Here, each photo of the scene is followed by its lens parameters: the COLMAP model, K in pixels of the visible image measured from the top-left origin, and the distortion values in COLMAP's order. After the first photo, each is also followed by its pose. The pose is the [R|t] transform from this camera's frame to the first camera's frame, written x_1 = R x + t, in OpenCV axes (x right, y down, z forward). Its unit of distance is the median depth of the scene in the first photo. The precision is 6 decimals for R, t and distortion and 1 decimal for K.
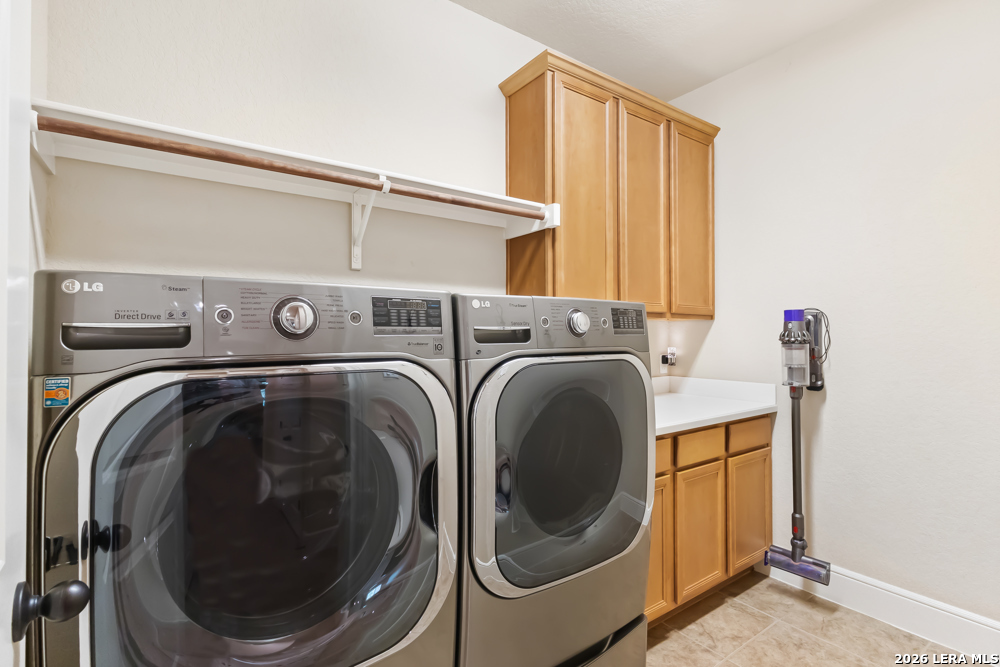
lens RADIAL K [[465.1, 0, 497.0], [0, 465.1, 335.0], [0, 0, 1]] dist [-0.000935, -0.000080]
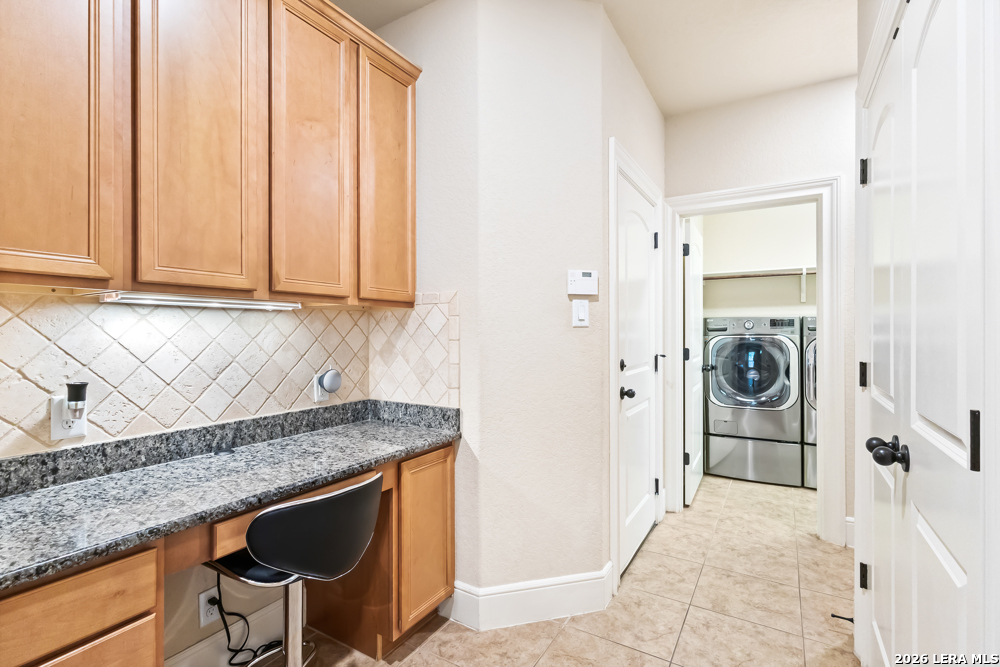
lens RADIAL K [[465.1, 0, 497.0], [0, 465.1, 335.0], [0, 0, 1]] dist [-0.000935, -0.000080]
pose [[0.399433, 0.004026, -0.916753, 2.990986], [-0.000158, 0.999991, 0.004322, 0.044824], [0.916762, -0.001582, 0.399430, -3.336150]]
